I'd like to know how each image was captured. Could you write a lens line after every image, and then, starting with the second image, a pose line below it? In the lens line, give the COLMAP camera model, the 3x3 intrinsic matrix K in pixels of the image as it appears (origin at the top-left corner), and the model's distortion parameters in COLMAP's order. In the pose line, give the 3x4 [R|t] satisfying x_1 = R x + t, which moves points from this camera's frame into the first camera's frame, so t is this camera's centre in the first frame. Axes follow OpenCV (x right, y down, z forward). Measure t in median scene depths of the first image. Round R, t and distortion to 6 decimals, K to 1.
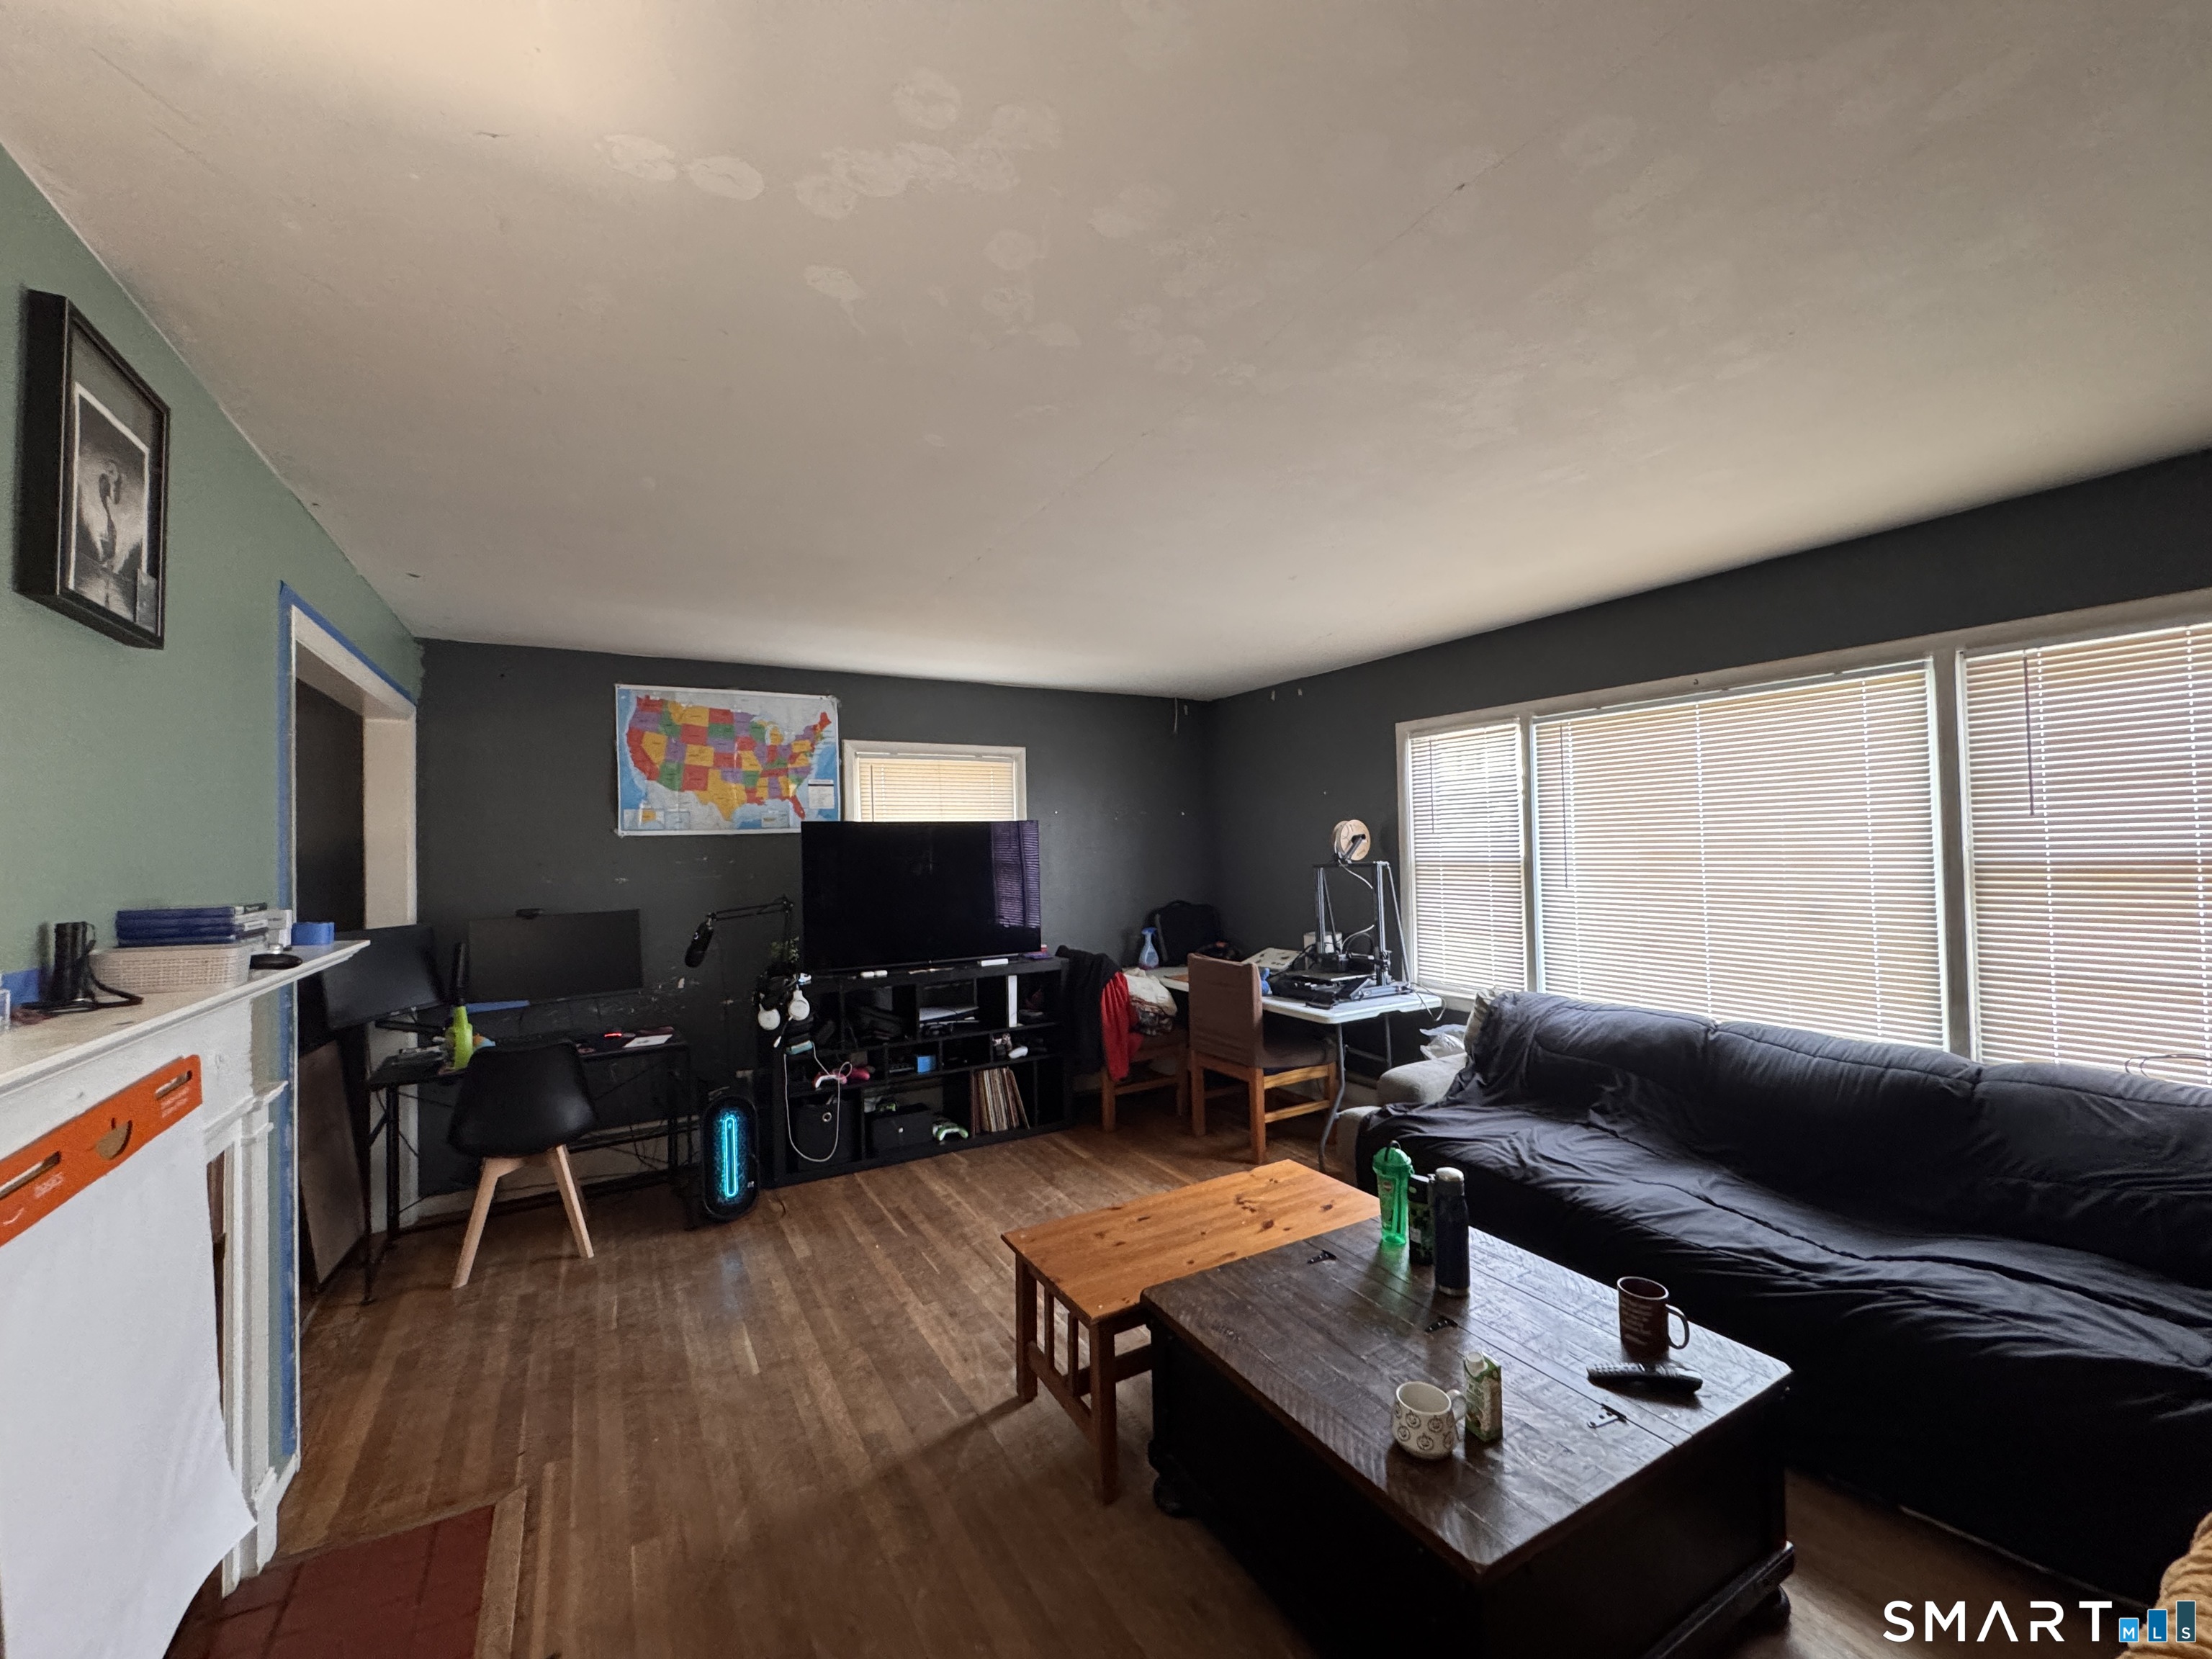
lens RADIAL K [[881.5, 0, 1106.5], [0, 881.5, 826.0], [0, 0, 1]] dist [-0.004136, 0.001005]
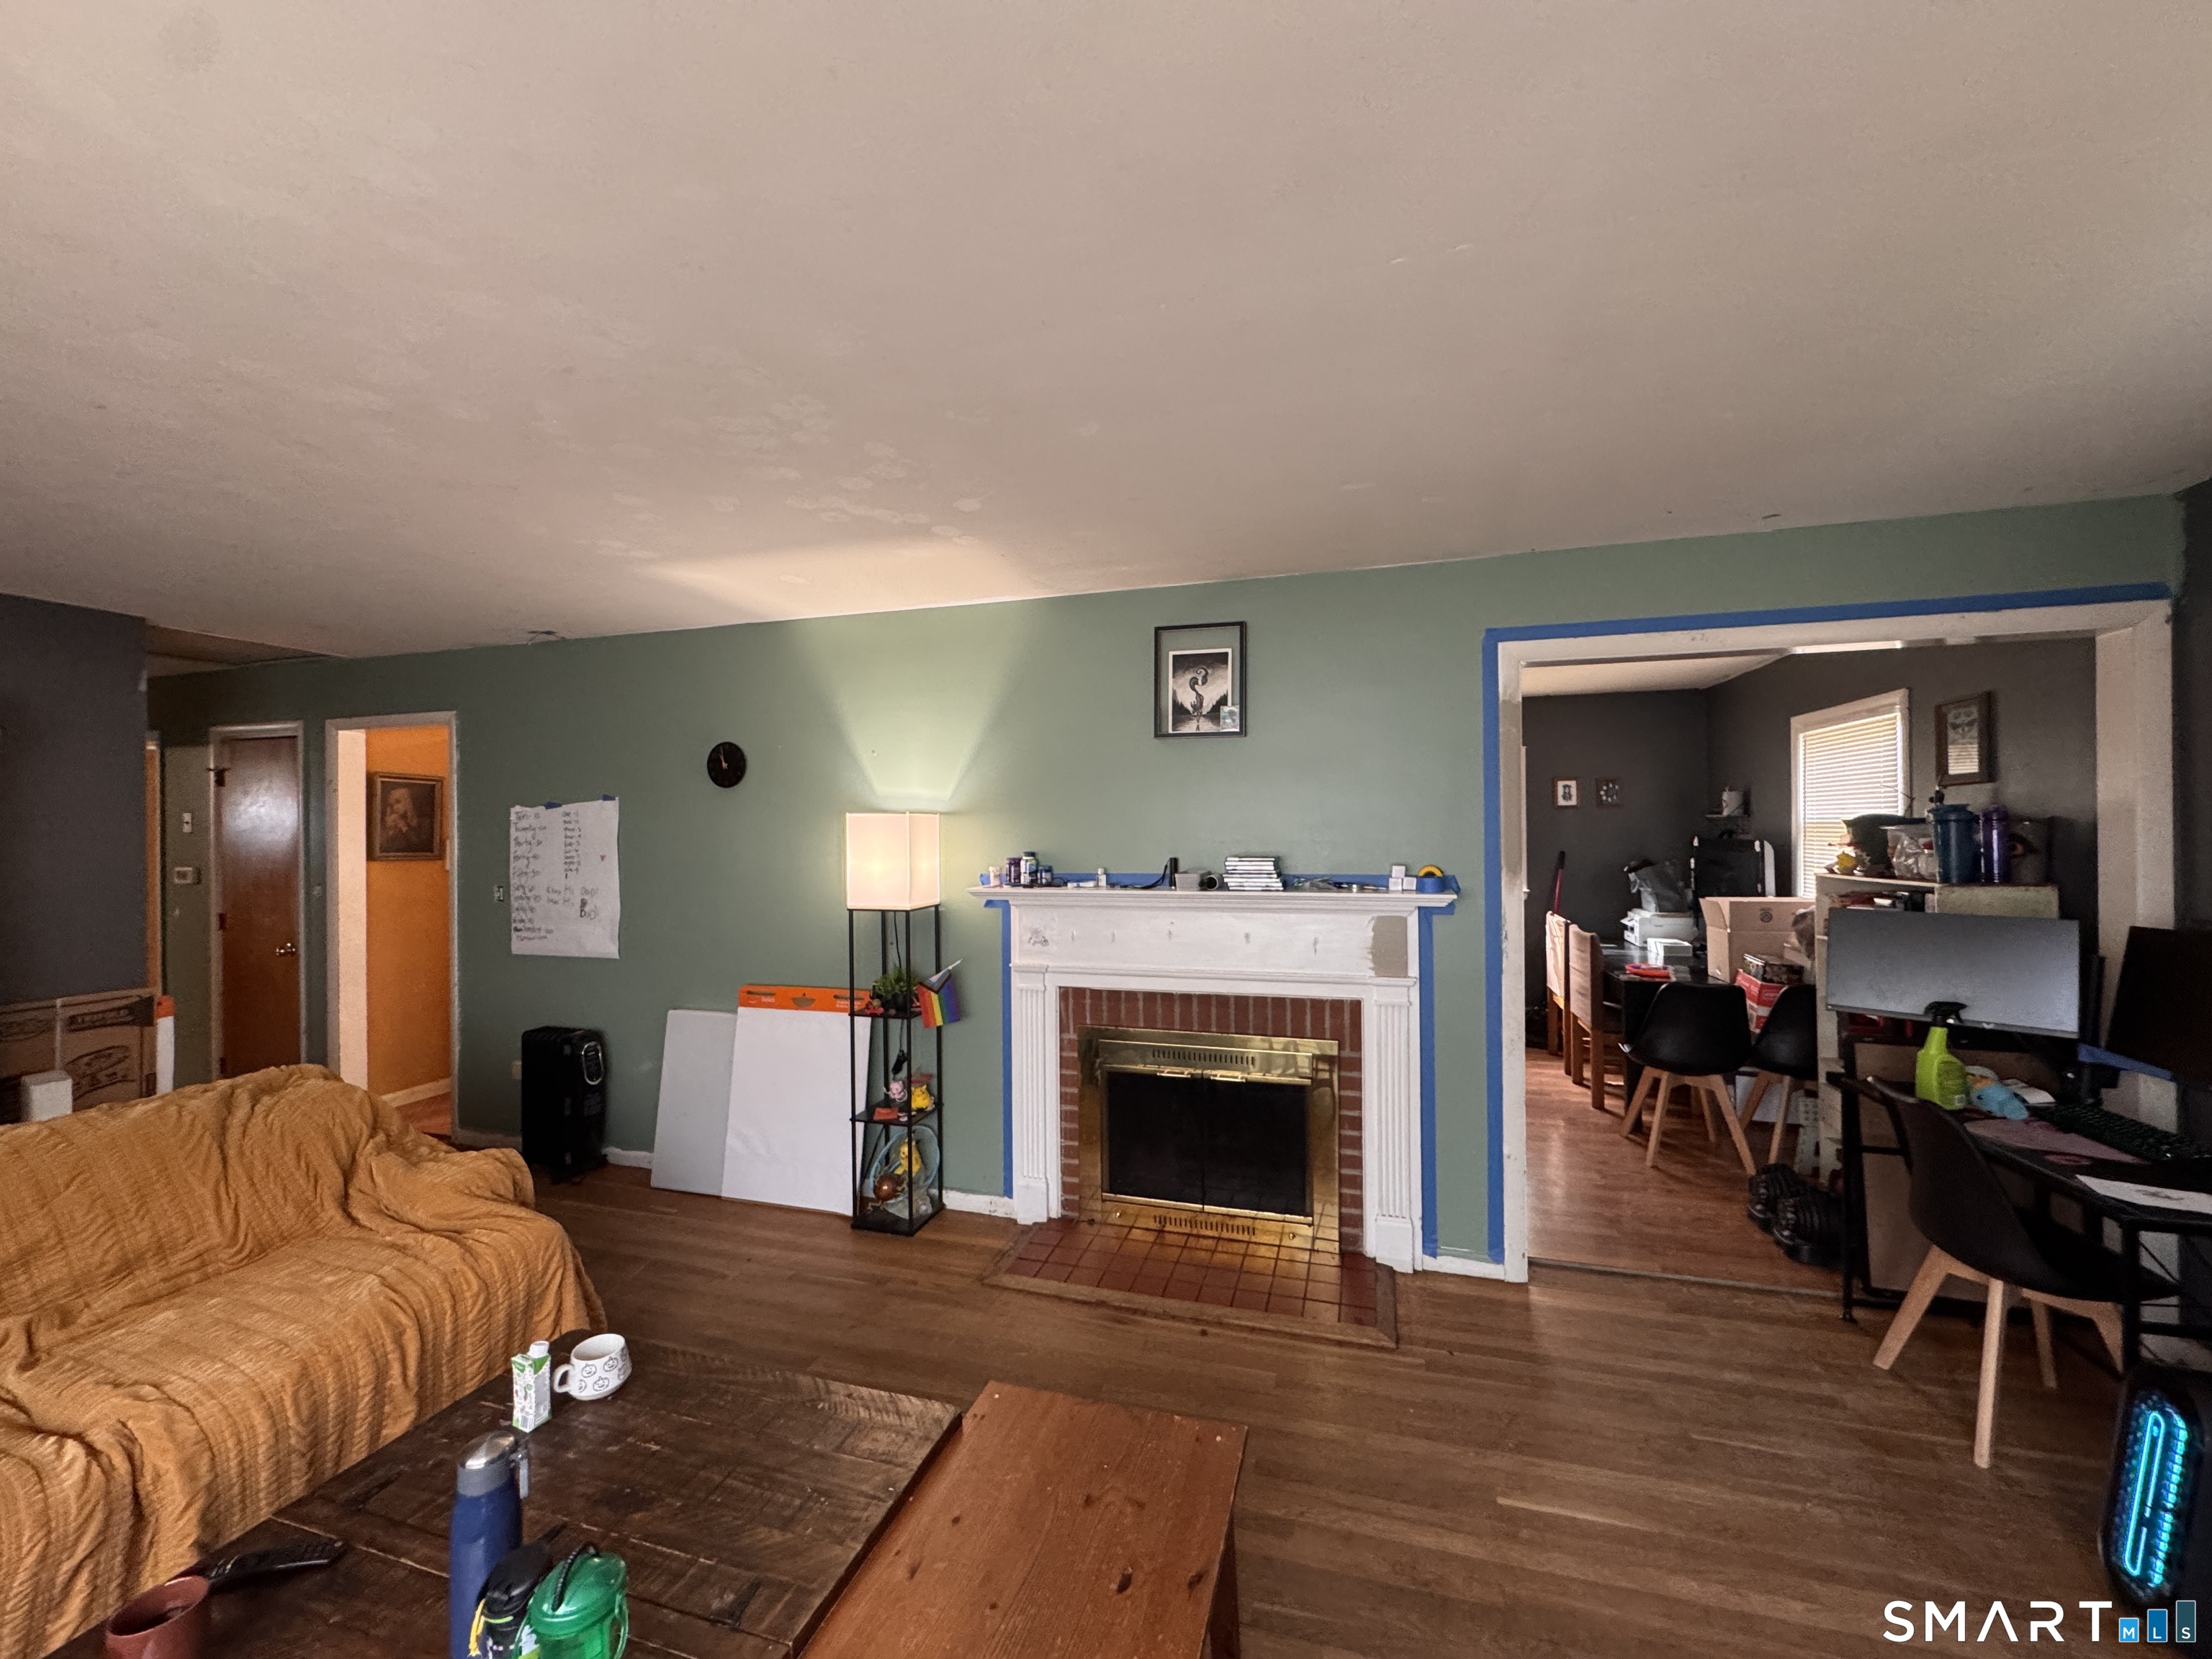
lens RADIAL K [[881.5, 0, 1108.4], [0, 881.5, 827.7], [0, 0, 1]] dist [-0.004136, 0.001005]
pose [[-0.727699, 0.027064, -0.685363, 0.322263], [0.039824, 0.999203, -0.002827, 0.007967], [0.684740, -0.029351, -0.728196, 1.151896]]
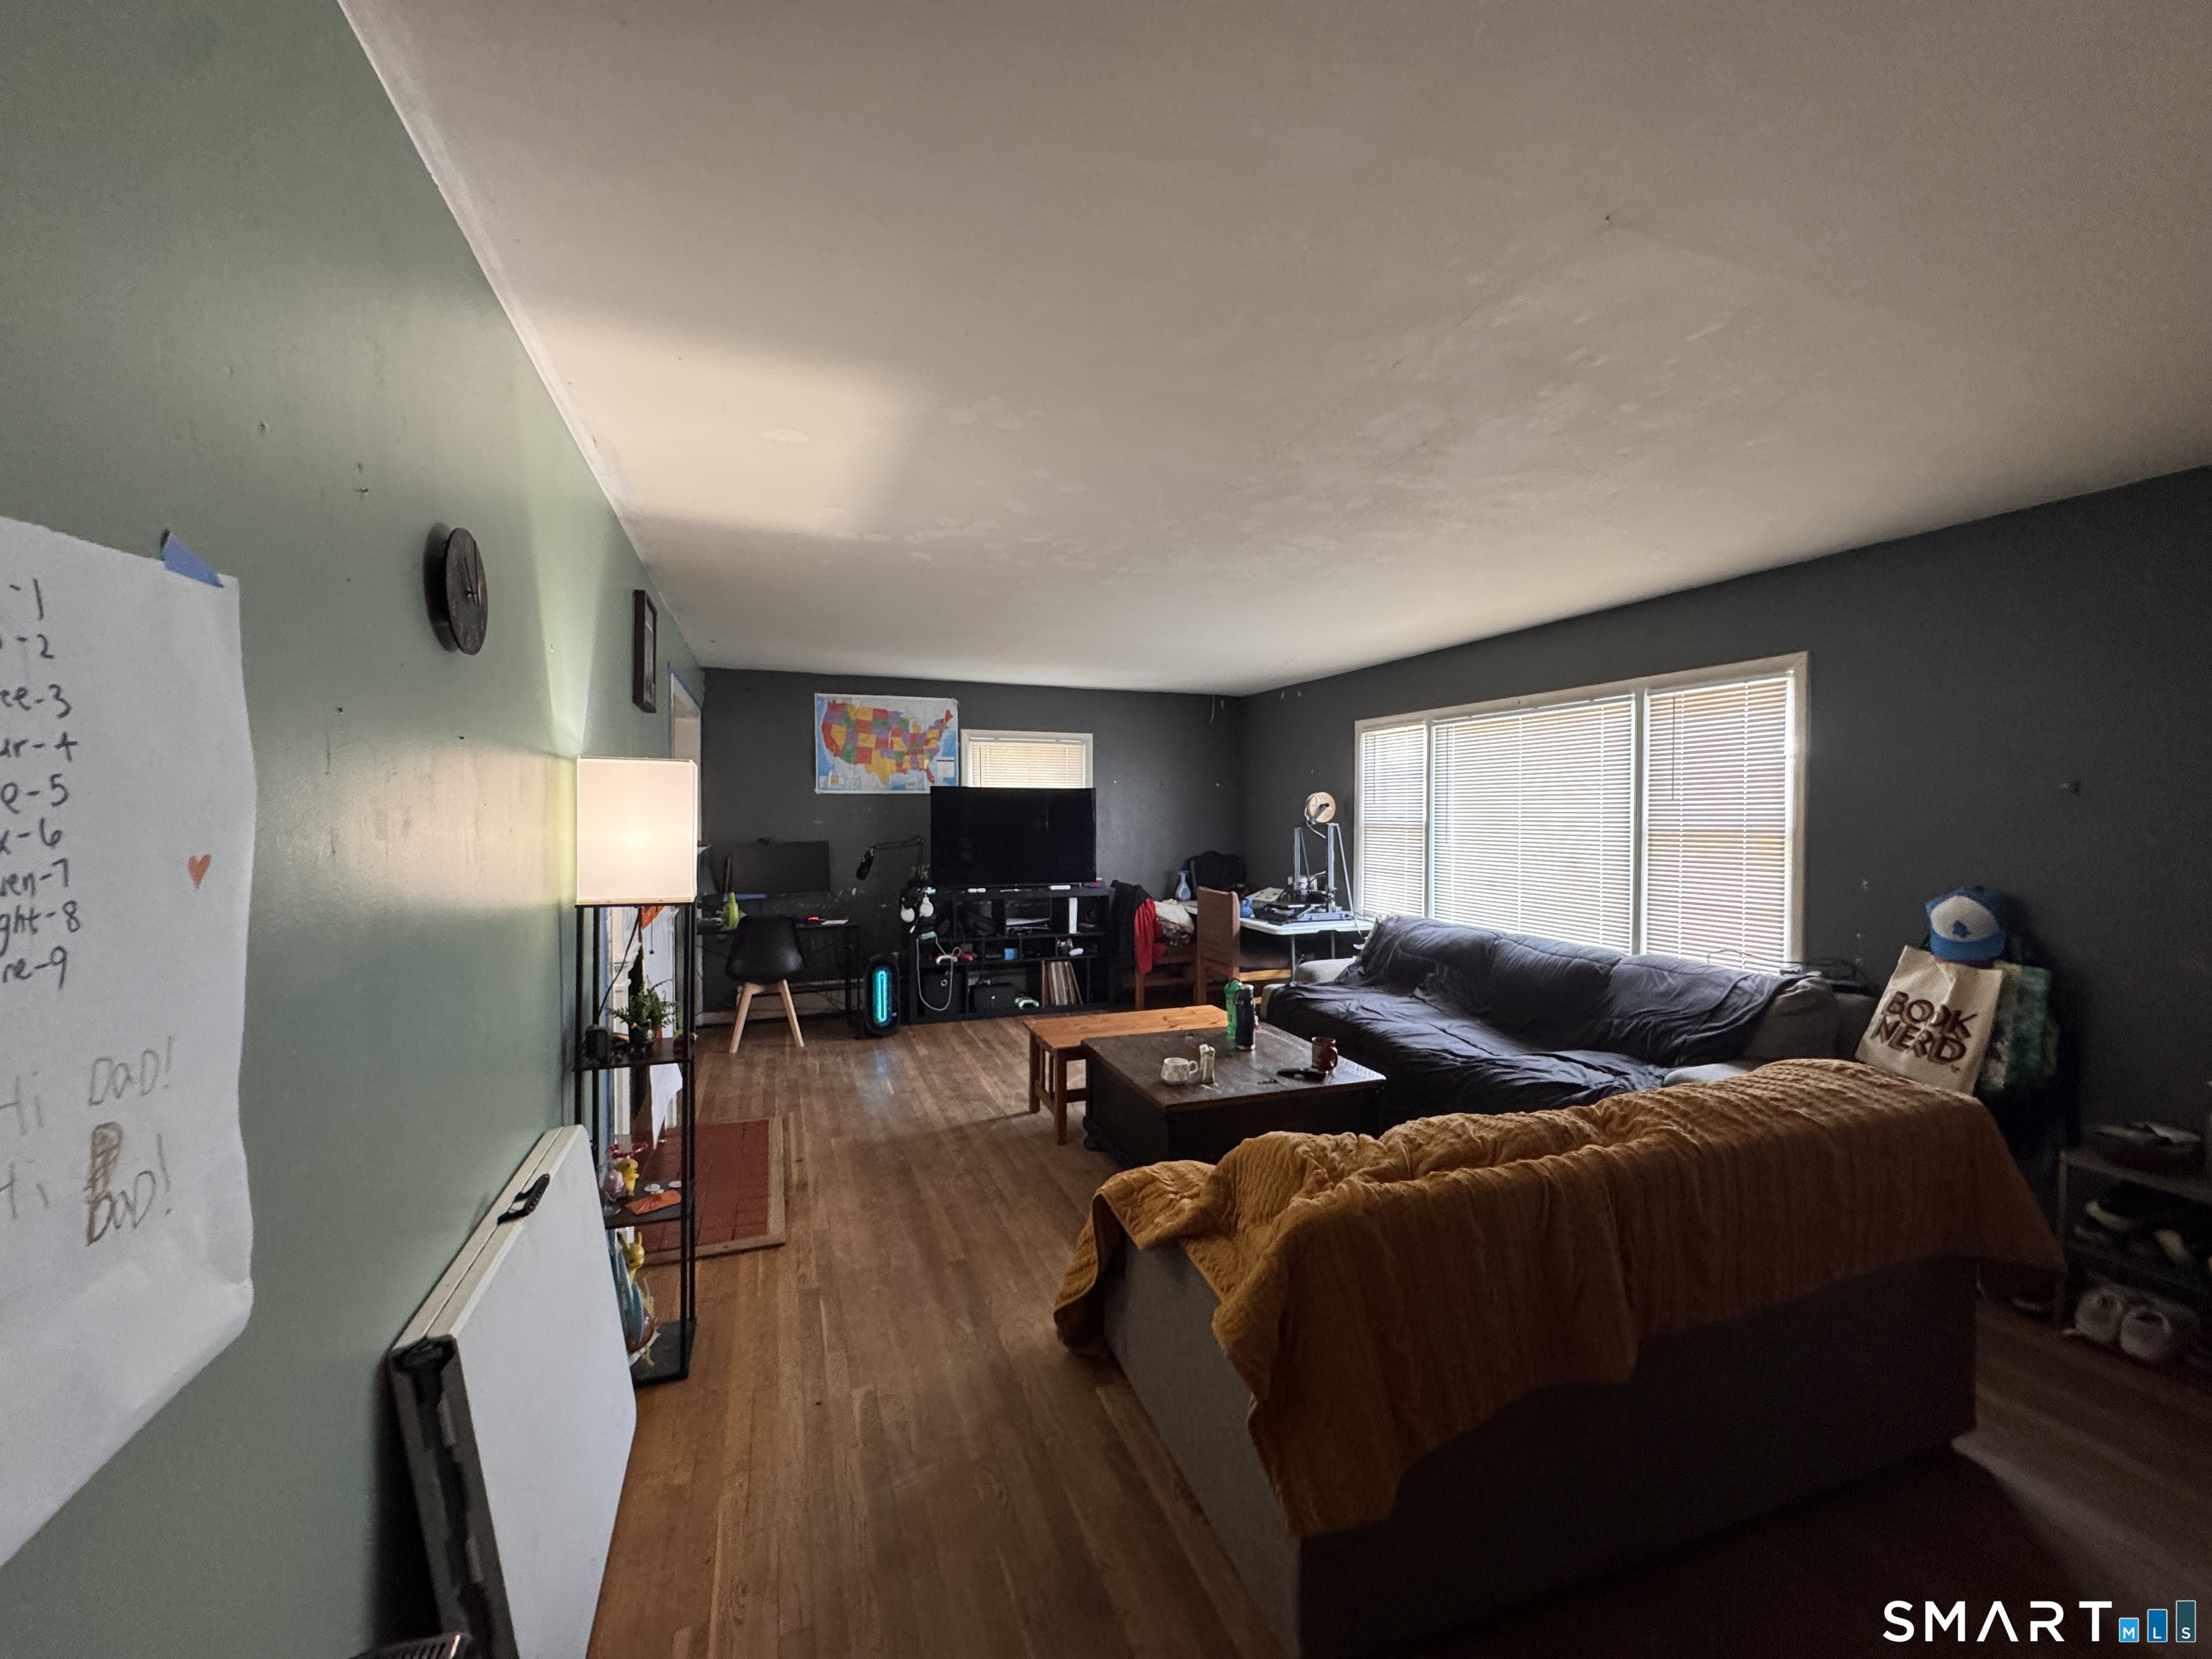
lens RADIAL K [[881.5, 0, 1104.9], [0, 881.5, 824.4], [0, 0, 1]] dist [-0.004136, 0.001005]
pose [[0.985522, 0.026509, -0.167460, 0.271368], [-0.019961, 0.998973, 0.040670, -0.009507], [0.168367, -0.036738, 0.985040, -0.583646]]
